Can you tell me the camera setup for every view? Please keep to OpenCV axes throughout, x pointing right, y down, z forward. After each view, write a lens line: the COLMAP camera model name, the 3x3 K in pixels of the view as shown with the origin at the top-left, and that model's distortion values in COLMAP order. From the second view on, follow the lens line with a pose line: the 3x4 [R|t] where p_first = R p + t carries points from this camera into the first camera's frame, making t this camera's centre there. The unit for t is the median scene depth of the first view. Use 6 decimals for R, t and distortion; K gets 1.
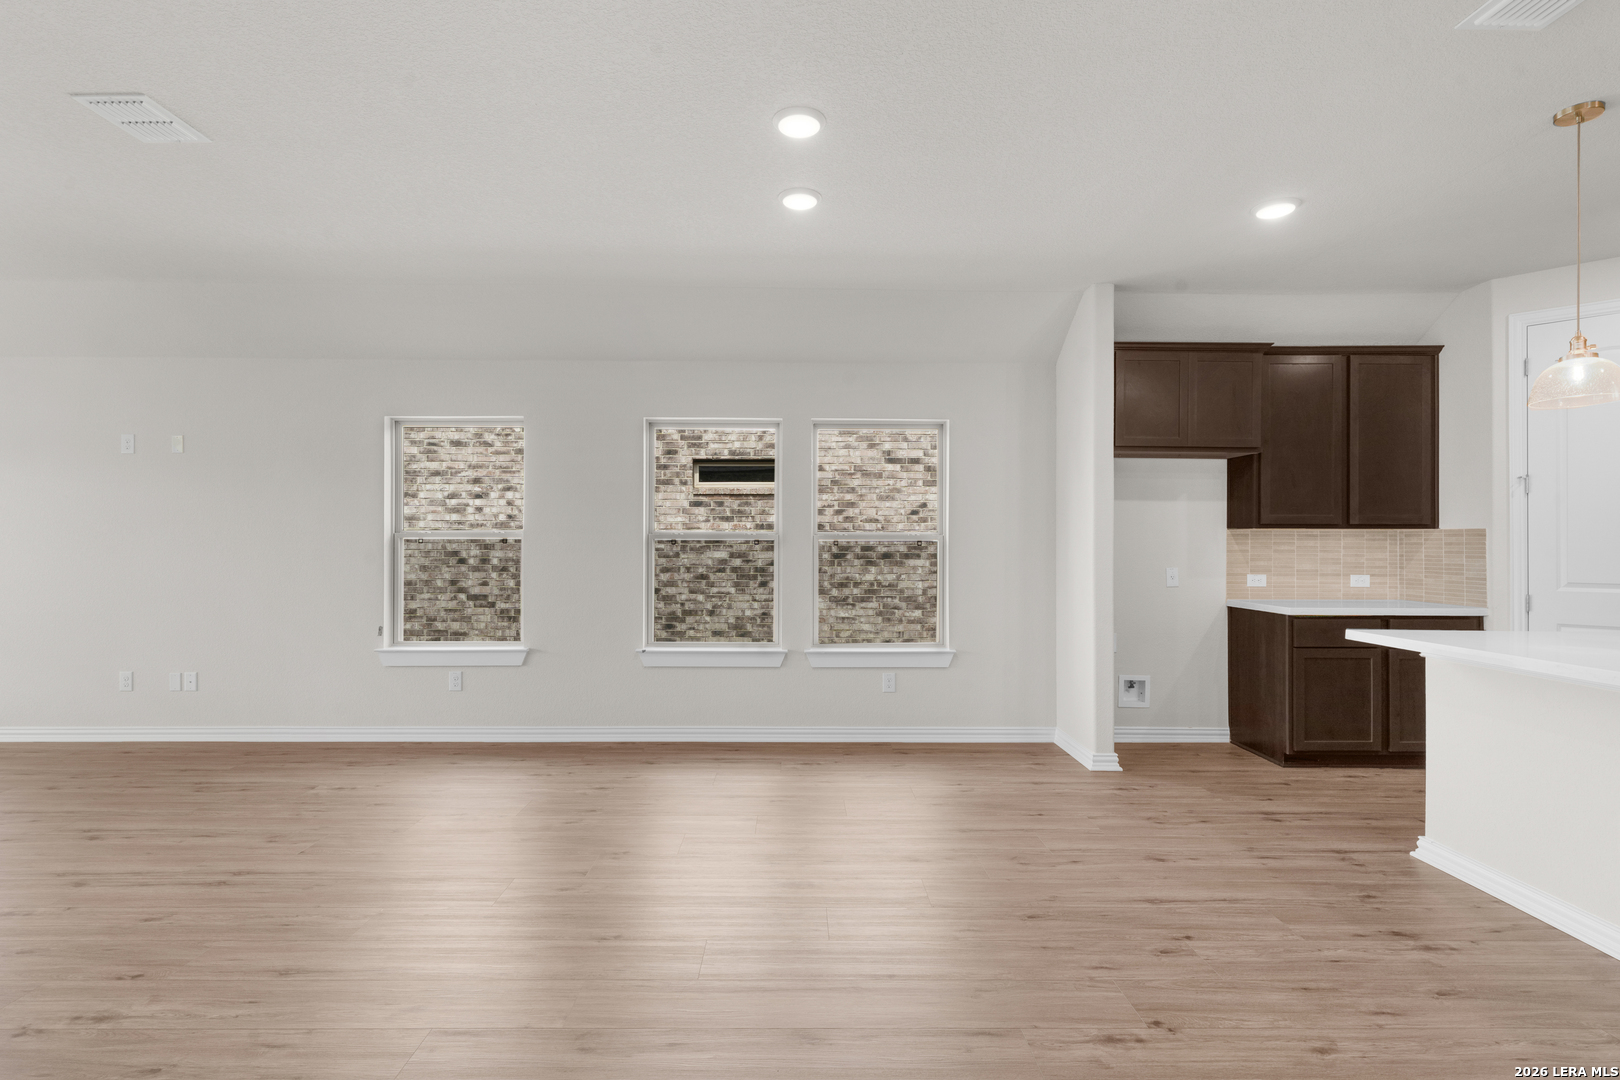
lens RADIAL K [[794.3, 0, 803.8], [0, 794.3, 539.2], [0, 0, 1]] dist [0.008255, -0.000427]
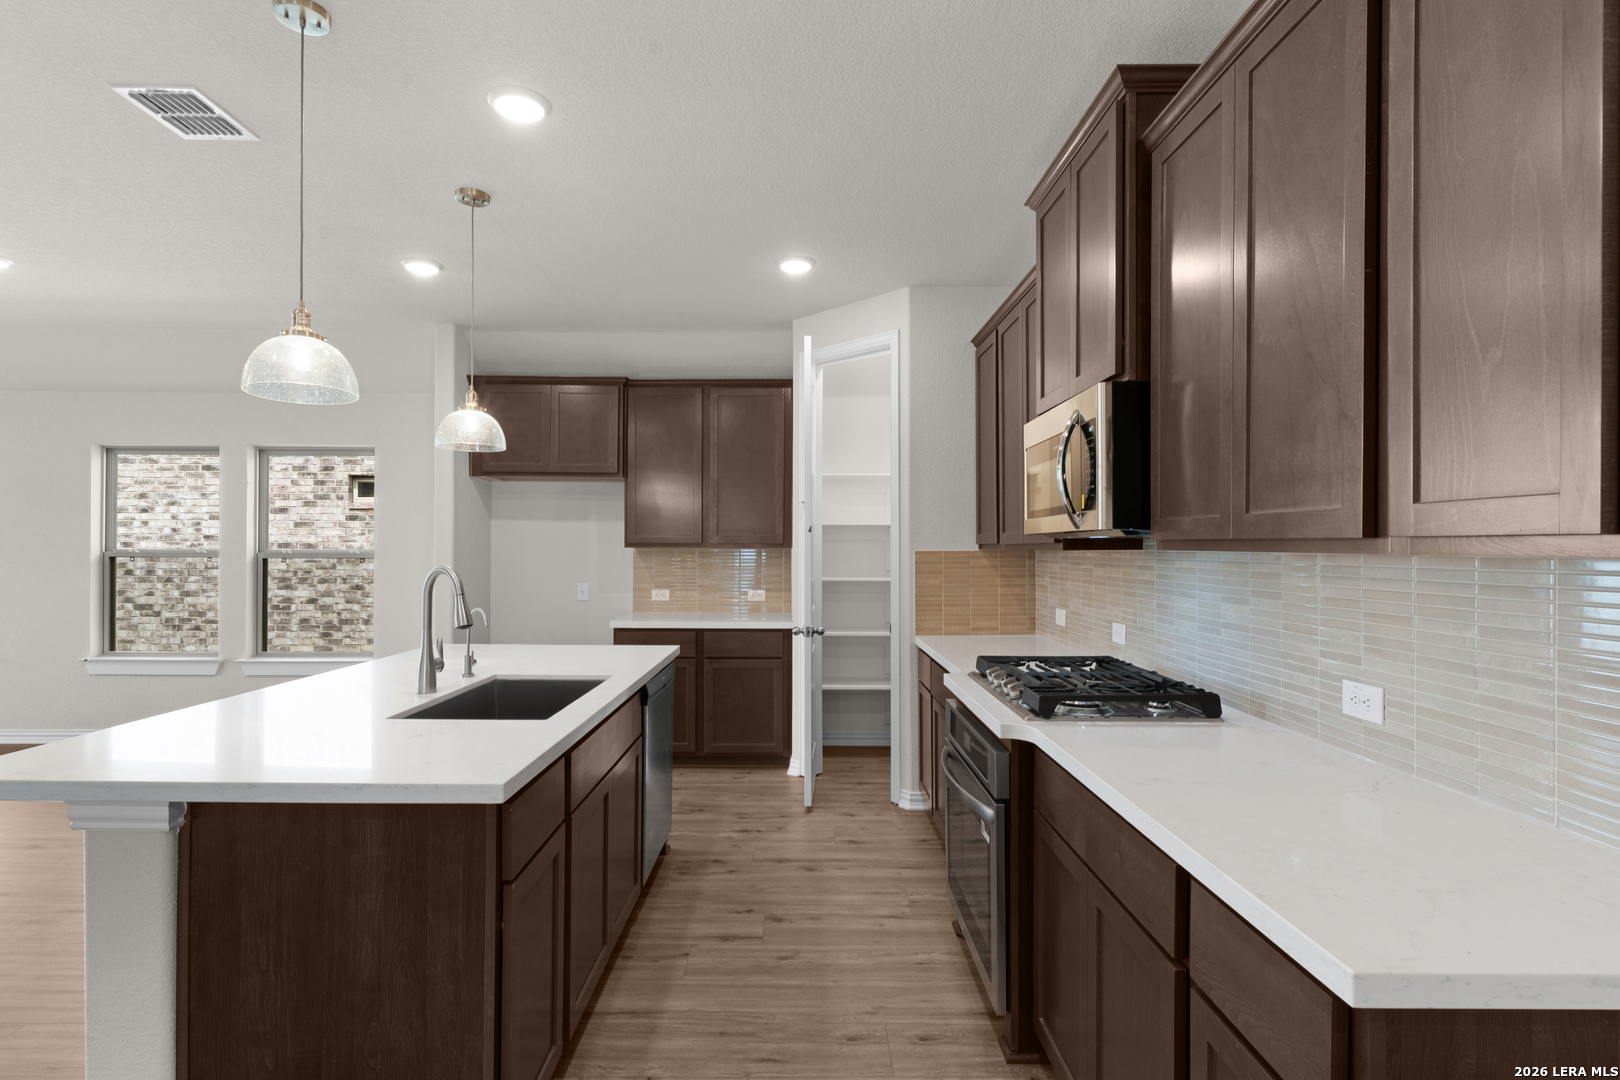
lens RADIAL K [[794.3, 0, 806.9], [0, 794.3, 543.8], [0, 0, 1]] dist [0.008255, -0.000427]
pose [[0.999949, 0.000620, -0.010116, 0.475675], [-0.000618, 1.000000, 0.000166, -0.010896], [0.010116, -0.000160, 0.999949, -0.044927]]
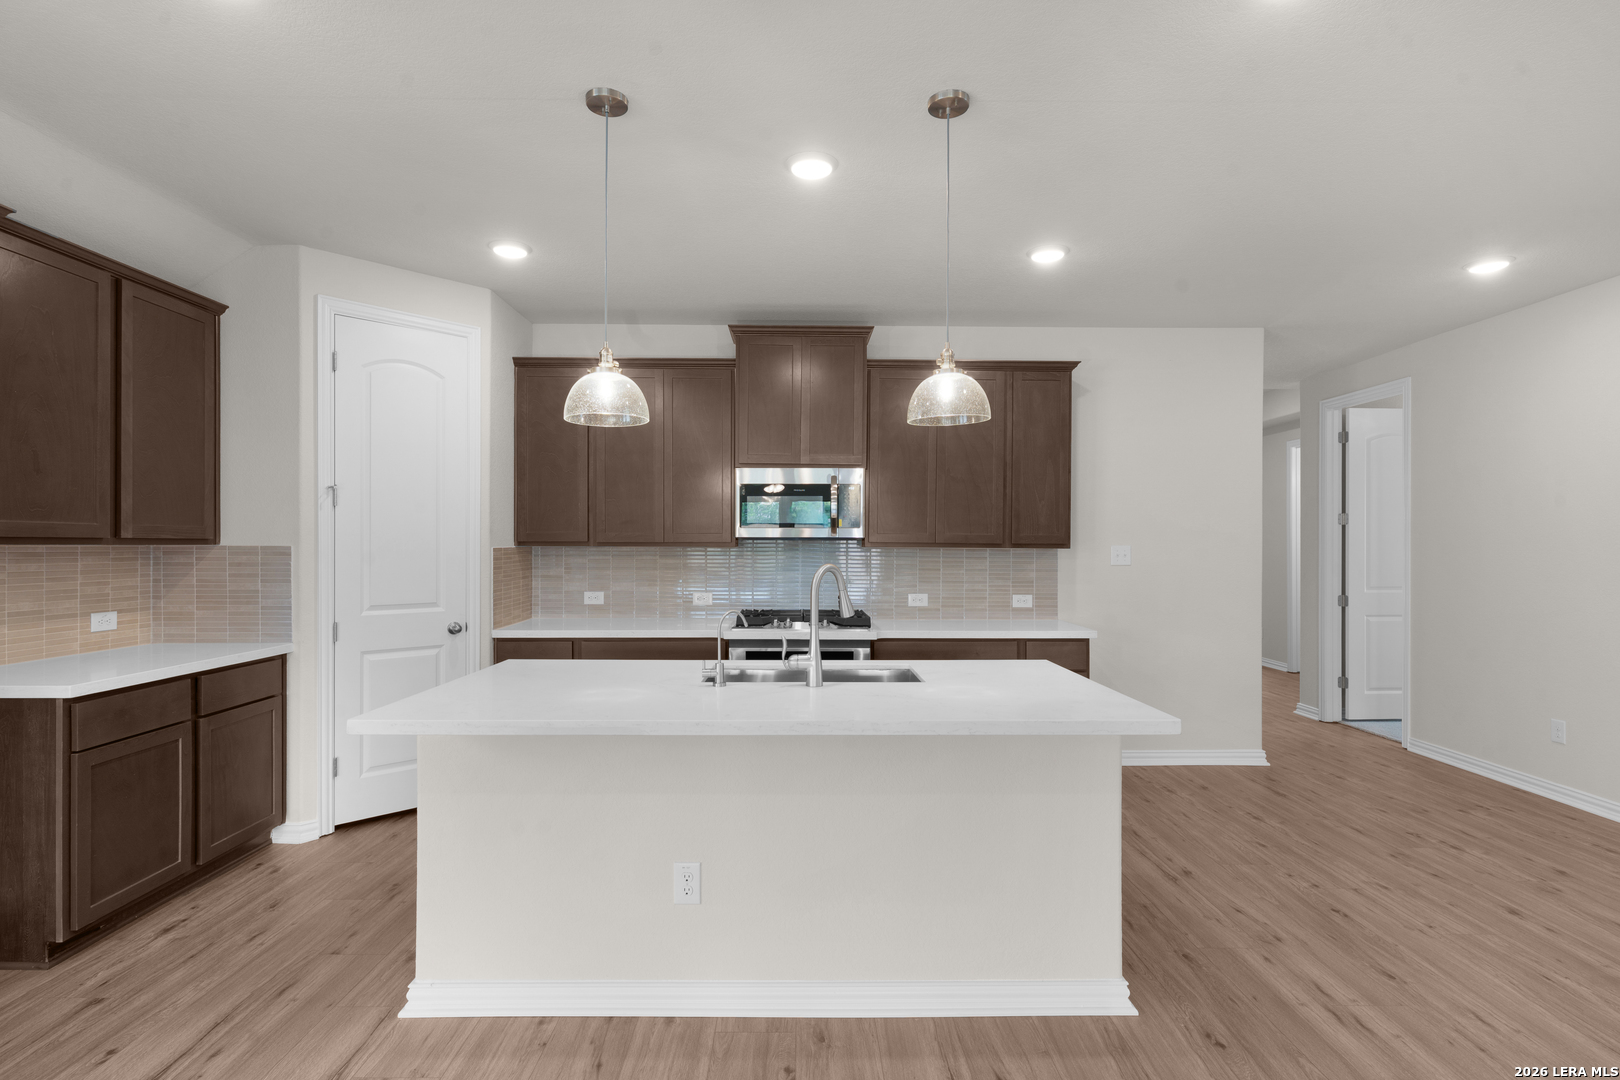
lens RADIAL K [[794.3, 0, 802.5], [0, 794.3, 543.0], [0, 0, 1]] dist [0.008255, -0.000427]
pose [[0.010519, -0.002144, 0.999942, 0.021104], [-0.009344, 0.999954, 0.002243, -0.012532], [-0.999901, -0.009367, 0.010499, 0.250273]]
